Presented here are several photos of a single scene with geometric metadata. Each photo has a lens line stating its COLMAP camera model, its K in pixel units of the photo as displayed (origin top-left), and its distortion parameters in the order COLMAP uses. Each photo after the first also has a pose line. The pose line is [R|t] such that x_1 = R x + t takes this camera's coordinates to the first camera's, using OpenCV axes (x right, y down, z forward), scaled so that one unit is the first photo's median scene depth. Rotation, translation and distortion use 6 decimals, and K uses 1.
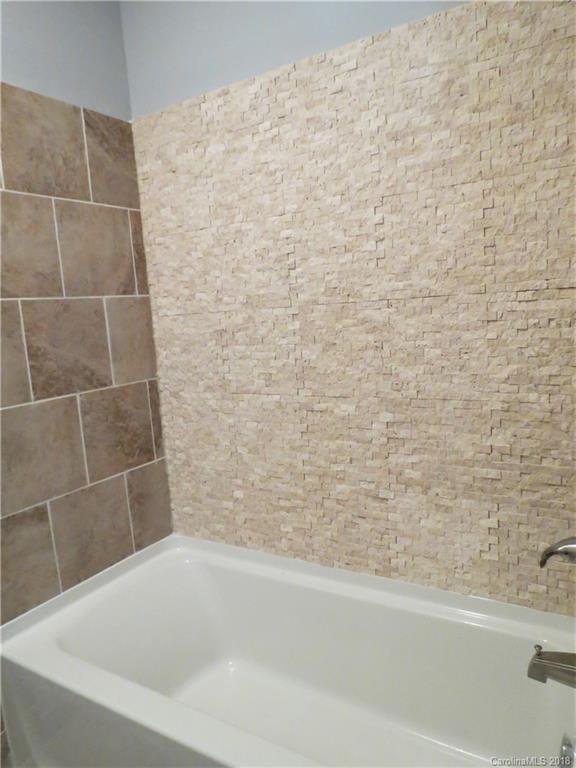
lens RADIAL K [[547.9, 0, 289.8], [0, 547.9, 384.4], [0, 0, 1]] dist [-0.027593, 0.010902]
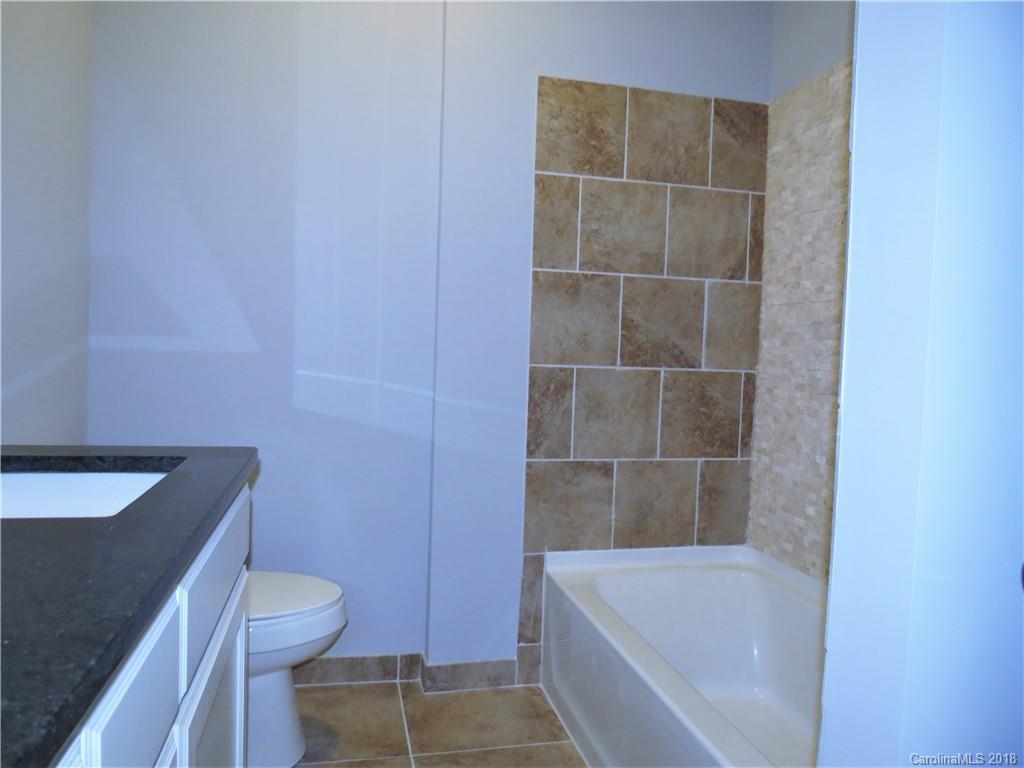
lens RADIAL K [[730.6, 0, 511.5], [0, 730.6, 383.6], [0, 0, 1]] dist [-0.027593, 0.010902]
pose [[0.706432, 0.134257, -0.694931, 0.367217], [-0.179011, 0.983814, 0.008094, 0.081821], [0.684769, 0.118683, 0.719031, -0.190550]]
